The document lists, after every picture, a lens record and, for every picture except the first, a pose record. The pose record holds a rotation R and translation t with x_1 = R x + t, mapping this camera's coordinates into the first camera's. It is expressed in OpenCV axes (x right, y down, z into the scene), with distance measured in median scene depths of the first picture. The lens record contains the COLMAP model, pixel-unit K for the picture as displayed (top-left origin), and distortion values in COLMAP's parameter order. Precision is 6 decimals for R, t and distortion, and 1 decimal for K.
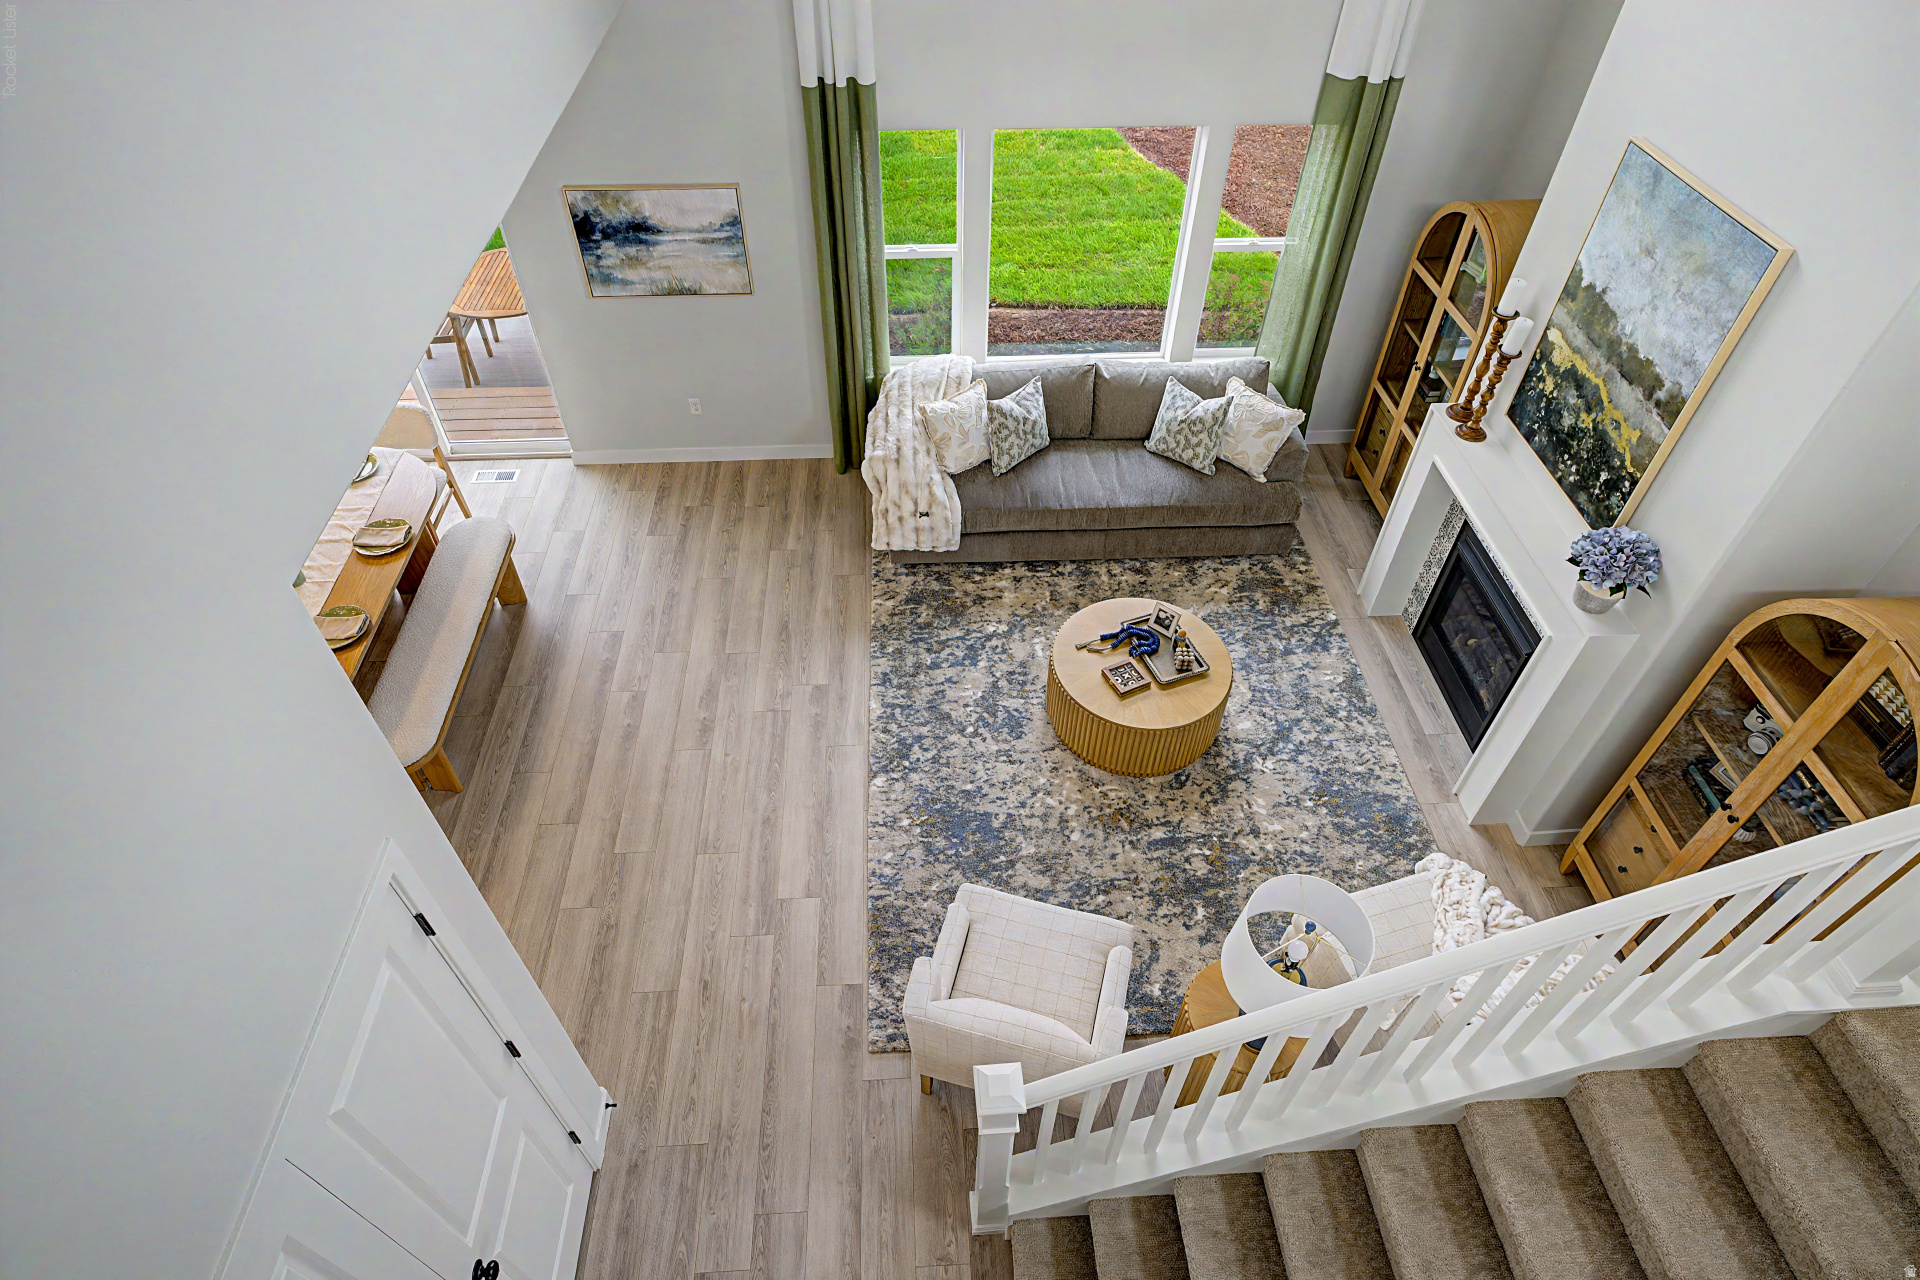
lens RADIAL K [[1038.4, 0, 958.6], [0, 1038.4, 639.0], [0, 0, 1]] dist [0.007527, 0.000063]
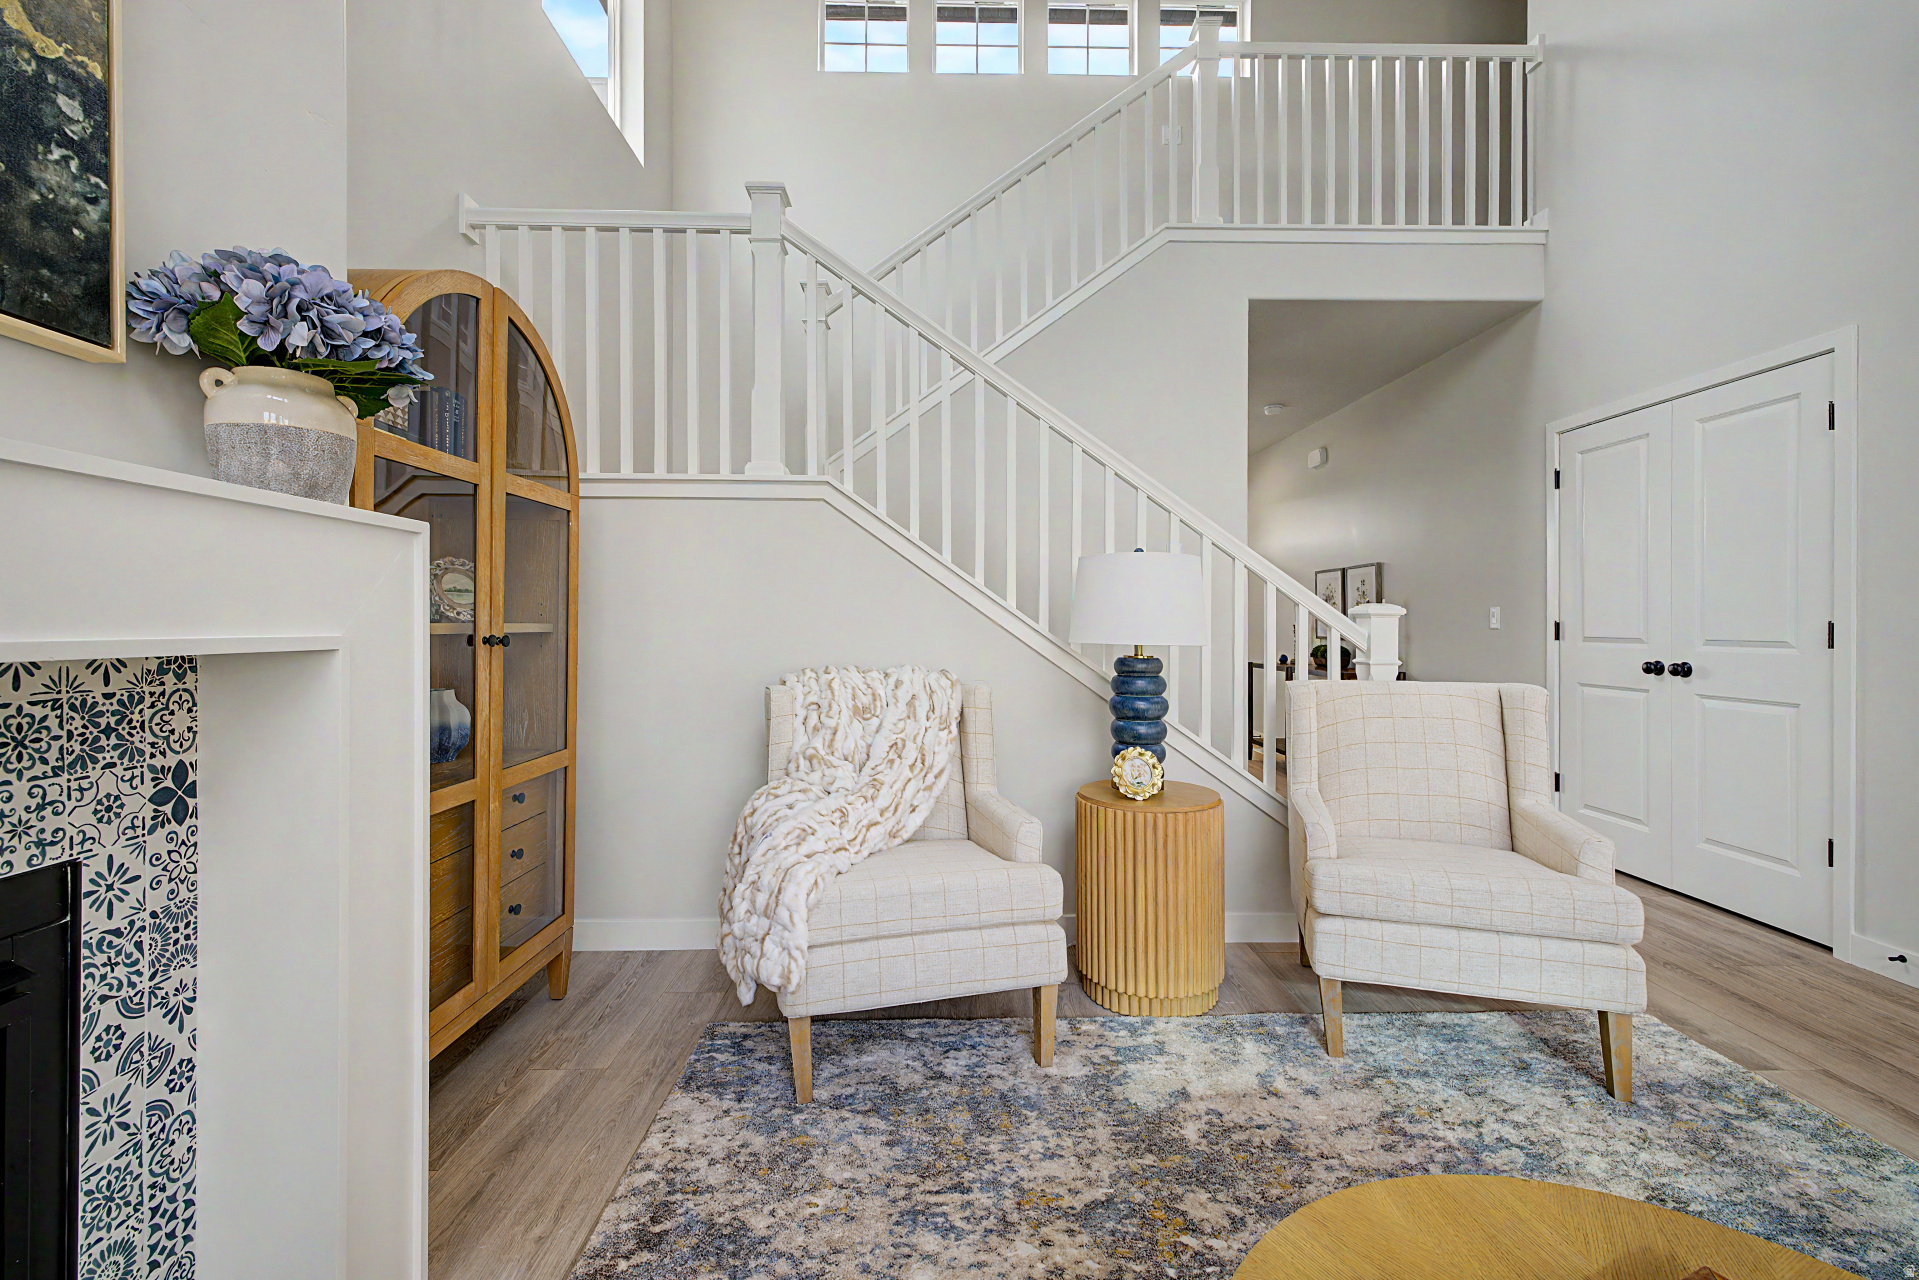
lens RADIAL K [[813.8, 0, 955.6], [0, 813.8, 626.0], [0, 0, 1]] dist [0.007041, -0.000290]
pose [[-0.999408, -0.008902, 0.033239, 0.341938], [0.017772, 0.693626, 0.720116, -0.187832], [-0.029466, 0.720281, -0.693057, 1.127650]]
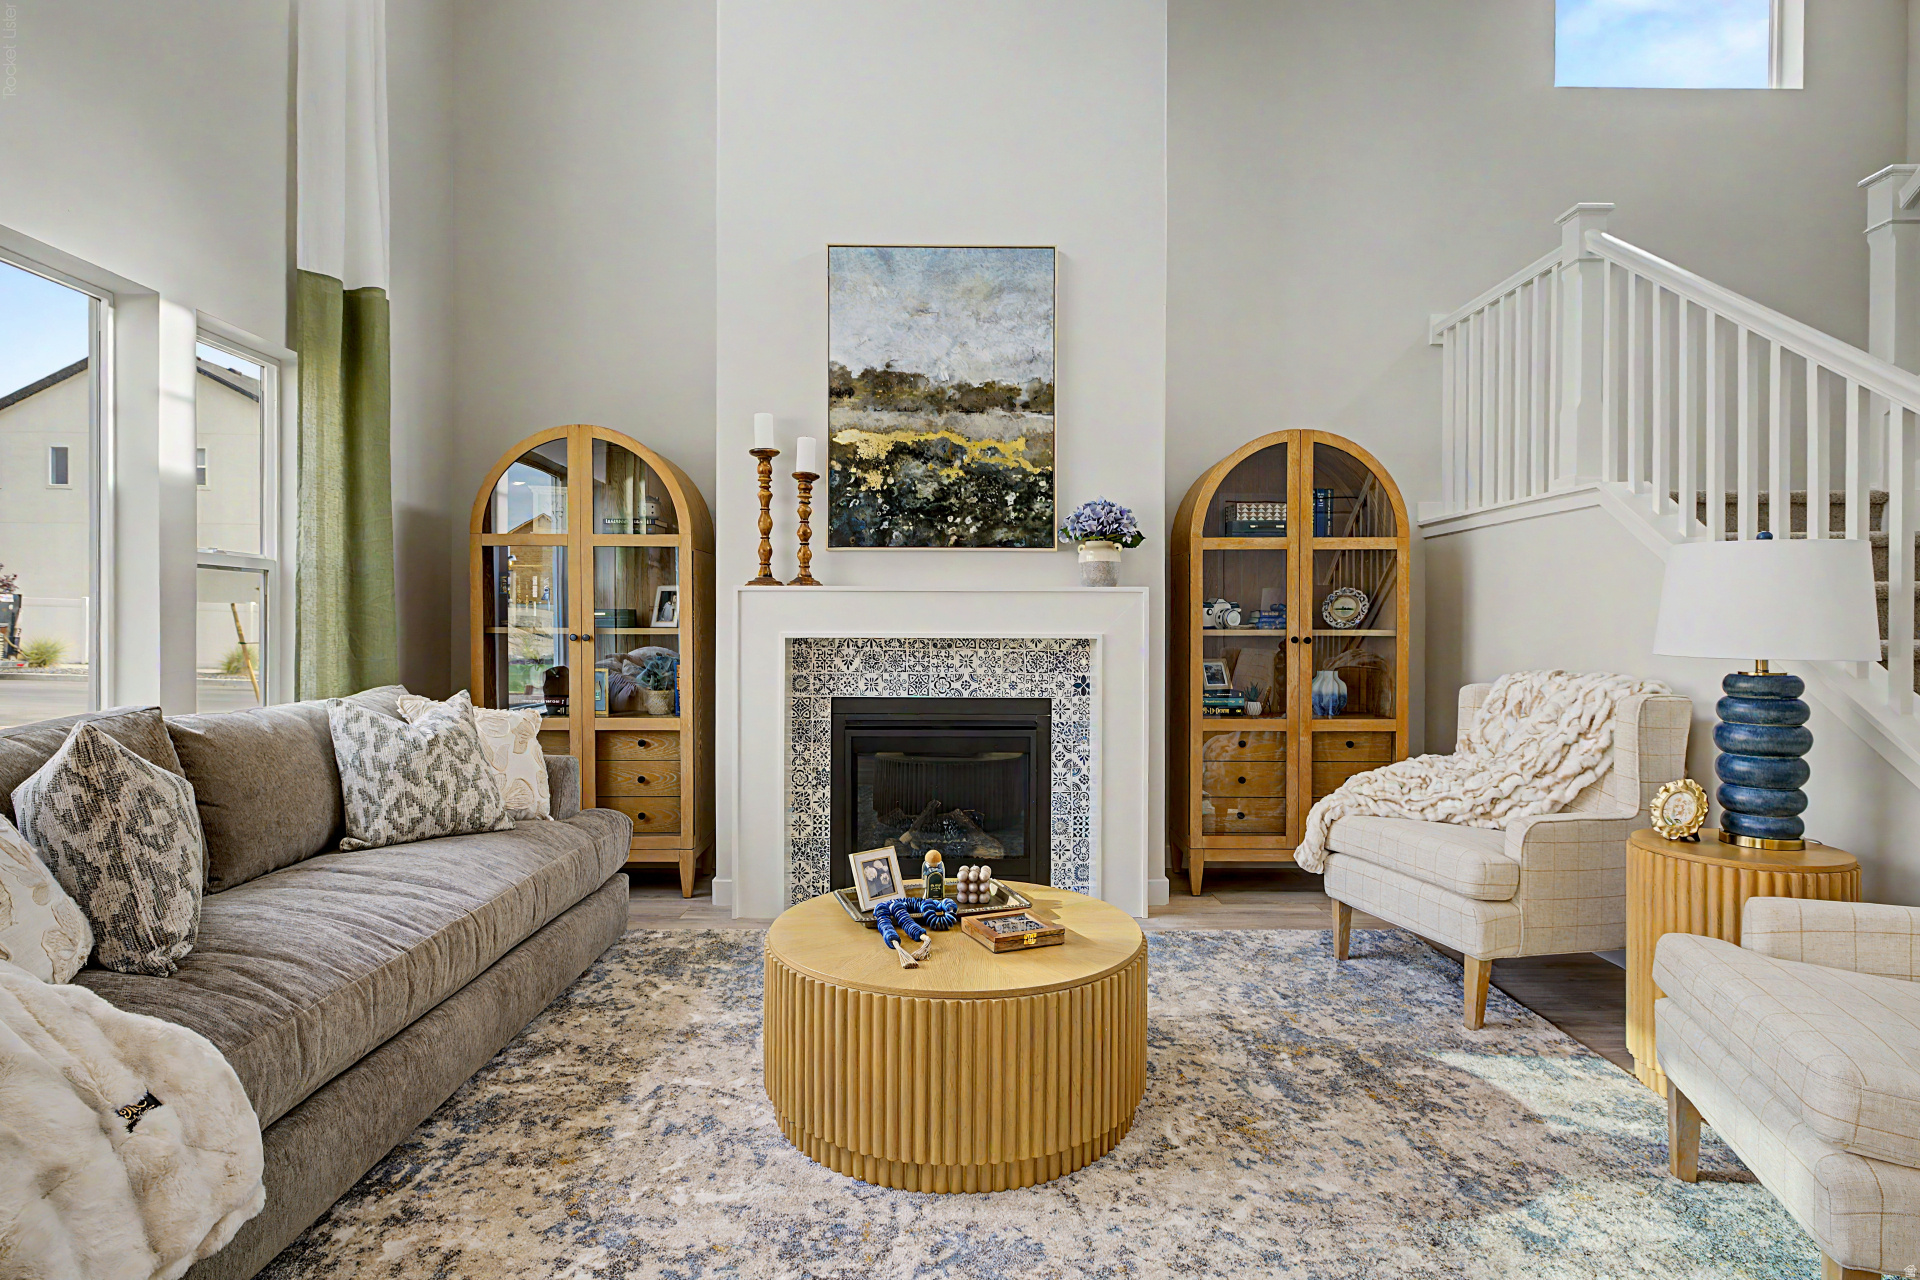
lens RADIAL K [[991.9, 0, 959.7], [0, 991.9, 638.3], [0, 0, 1]] dist [0.005412, 0.000628]
pose [[0.043467, -0.018087, 0.998891, -0.323143], [0.715789, 0.698071, -0.018508, -0.073104], [-0.696963, 0.715800, 0.043290, 1.008211]]
